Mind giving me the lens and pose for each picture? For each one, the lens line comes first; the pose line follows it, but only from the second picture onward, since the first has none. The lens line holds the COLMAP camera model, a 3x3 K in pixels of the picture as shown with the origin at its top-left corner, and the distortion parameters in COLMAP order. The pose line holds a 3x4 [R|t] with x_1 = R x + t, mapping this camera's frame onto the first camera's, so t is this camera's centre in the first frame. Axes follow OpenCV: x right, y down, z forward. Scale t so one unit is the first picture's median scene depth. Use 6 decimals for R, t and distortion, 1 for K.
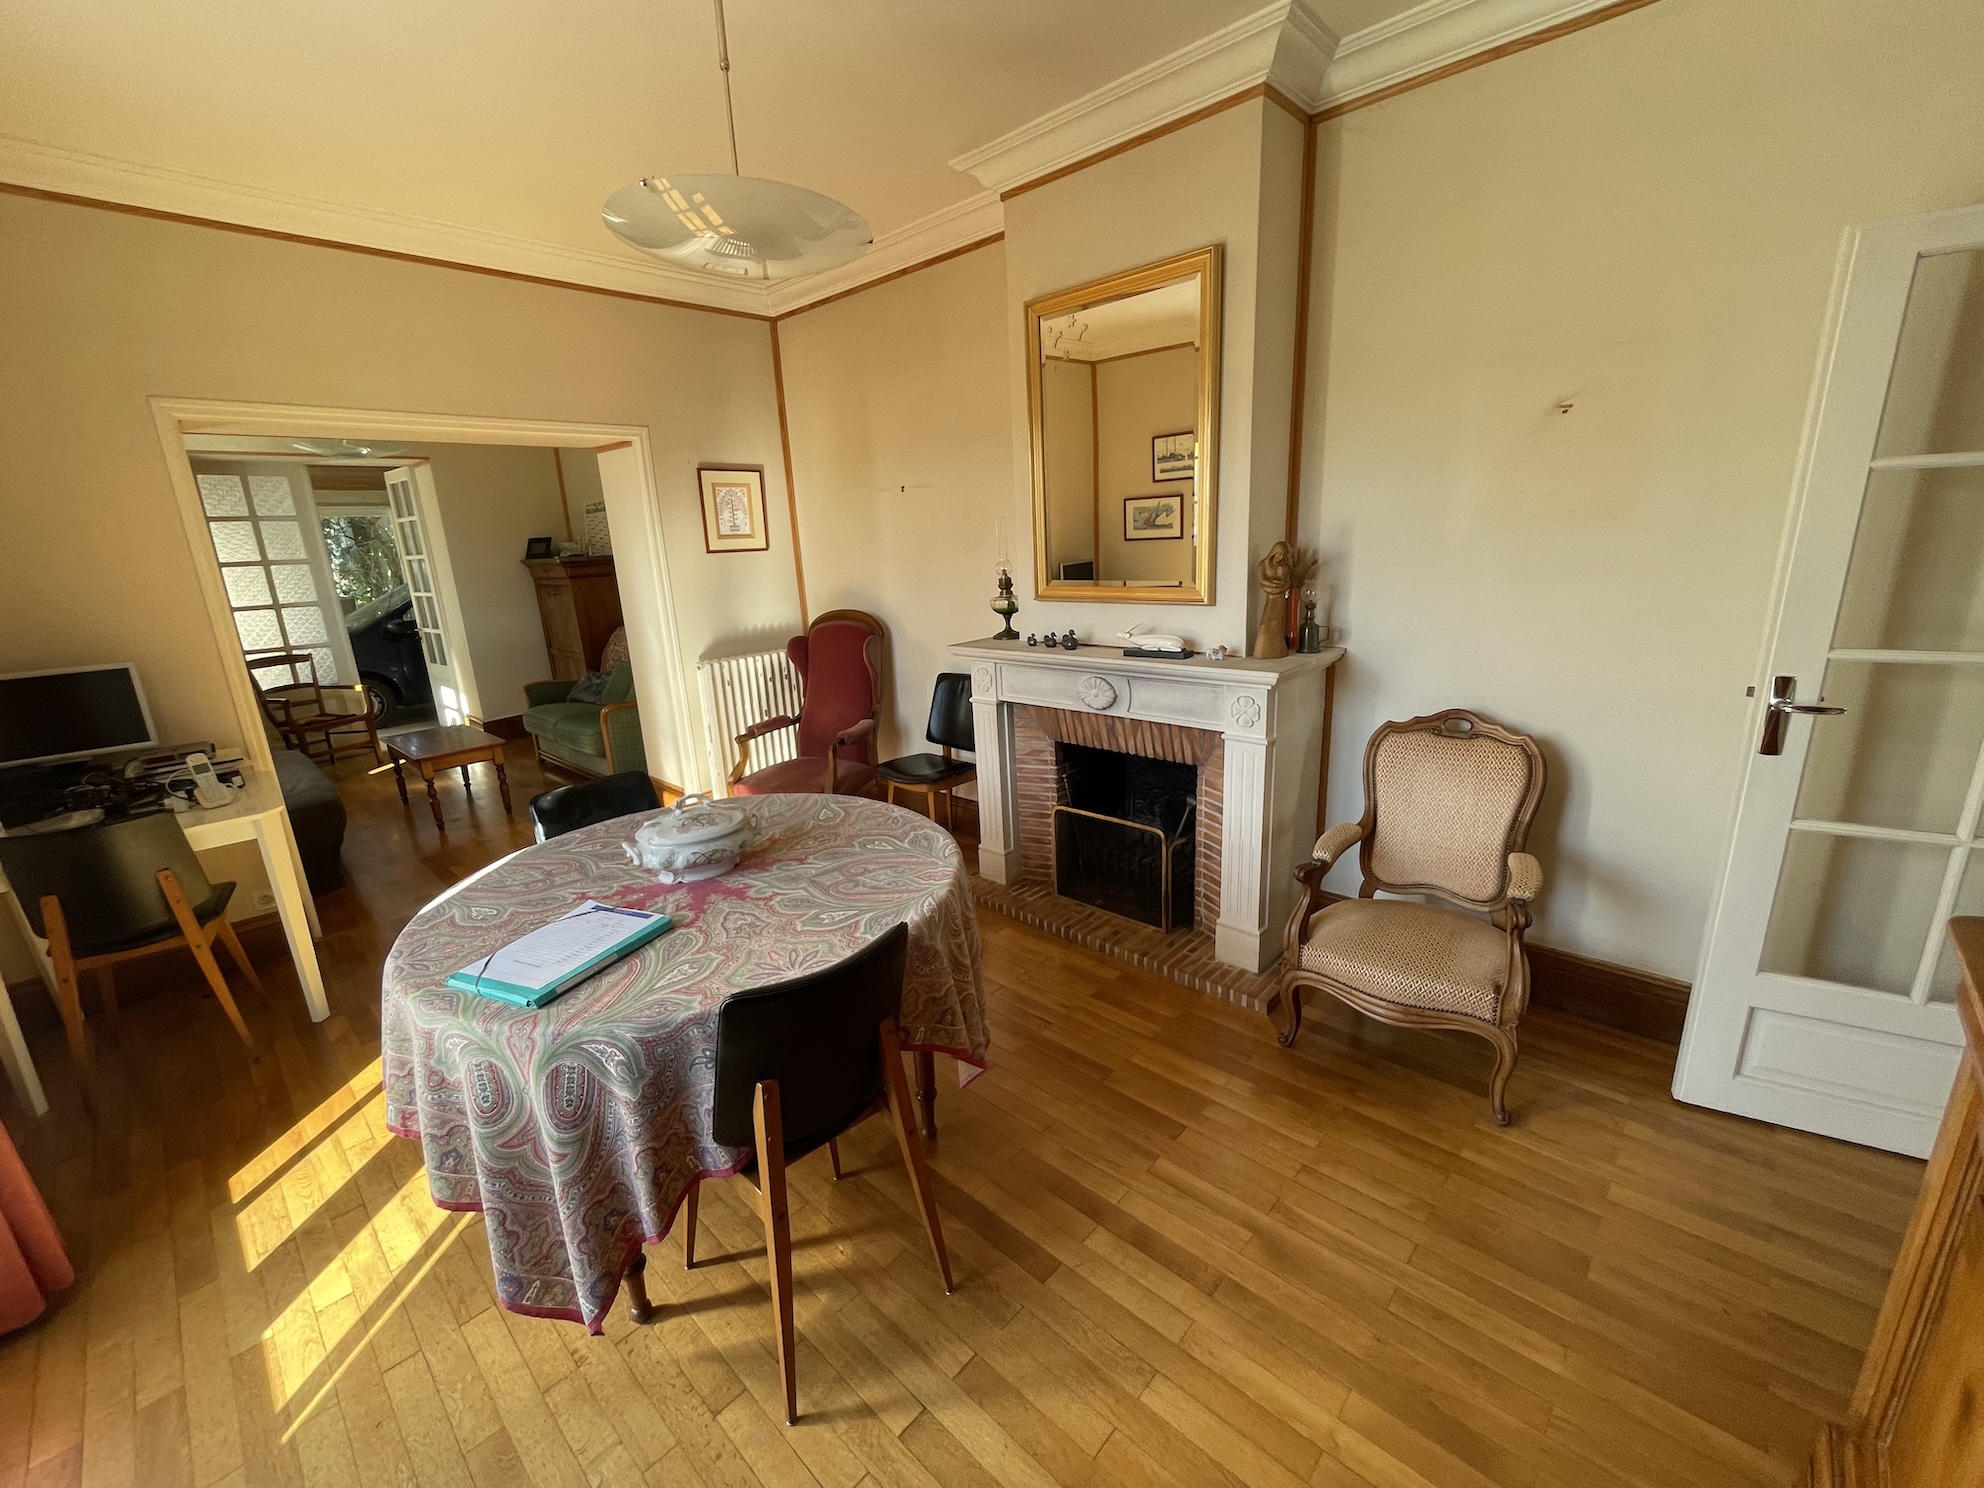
lens RADIAL K [[802.7, 0, 992.0], [0, 802.7, 744.0], [0, 0, 1]] dist [-0.002735, -0.000048]
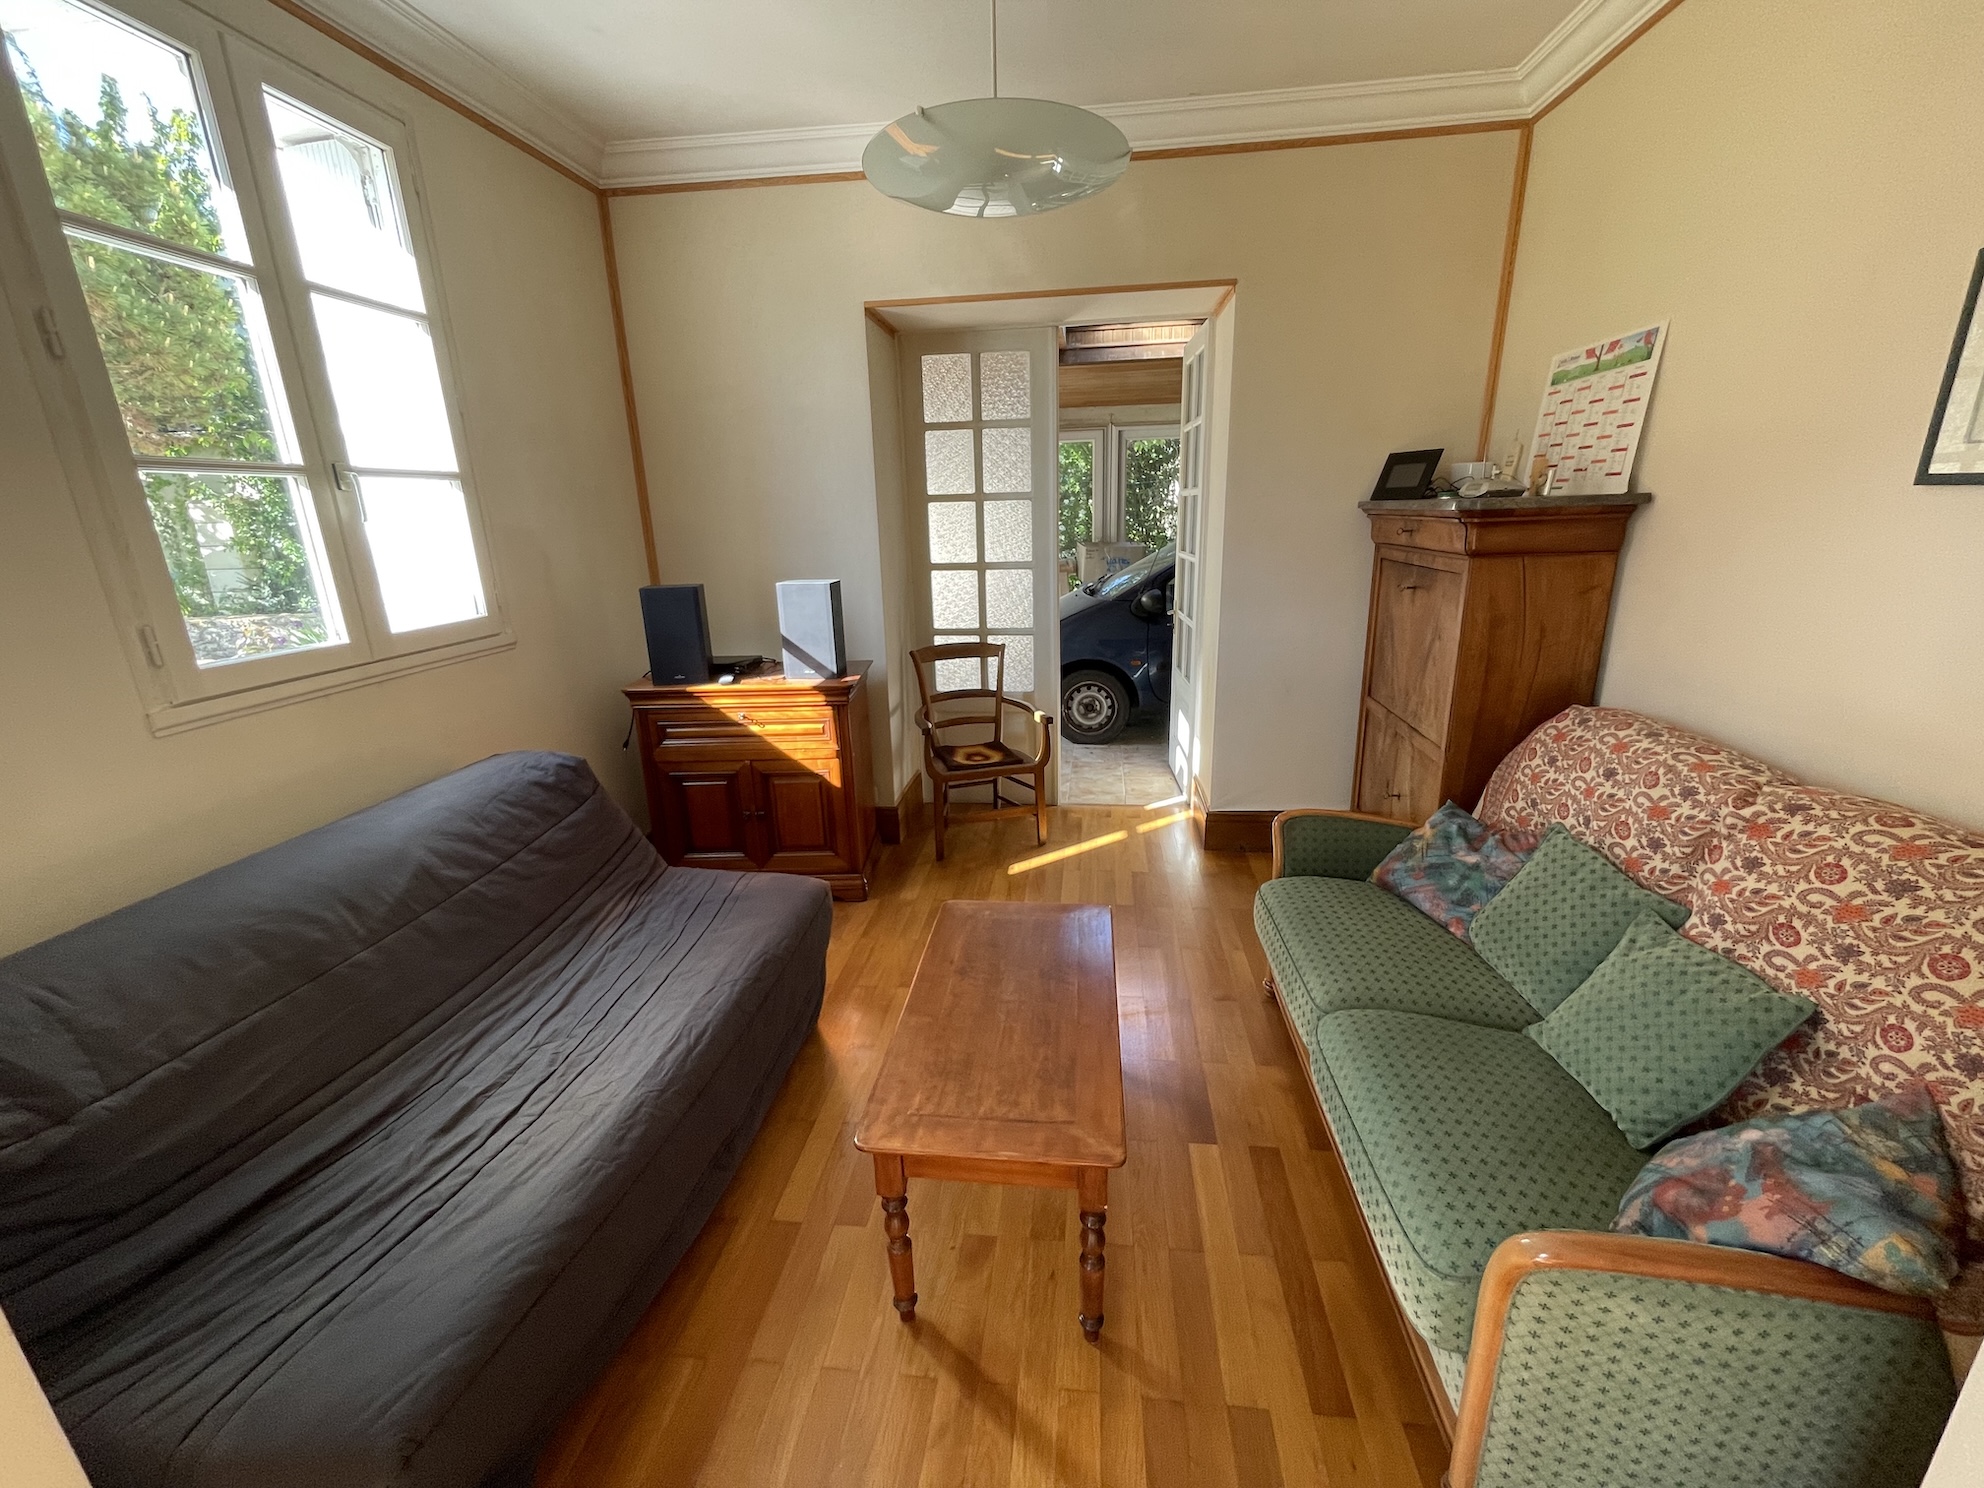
lens RADIAL K [[802.7, 0, 992.0], [0, 802.7, 744.0], [0, 0, 1]] dist [-0.002735, -0.000048]
pose [[0.595512, 0.253802, -0.762201, -0.354601], [-0.201162, 0.965666, 0.164384, -0.139213], [0.777753, 0.055433, 0.626121, 0.600952]]
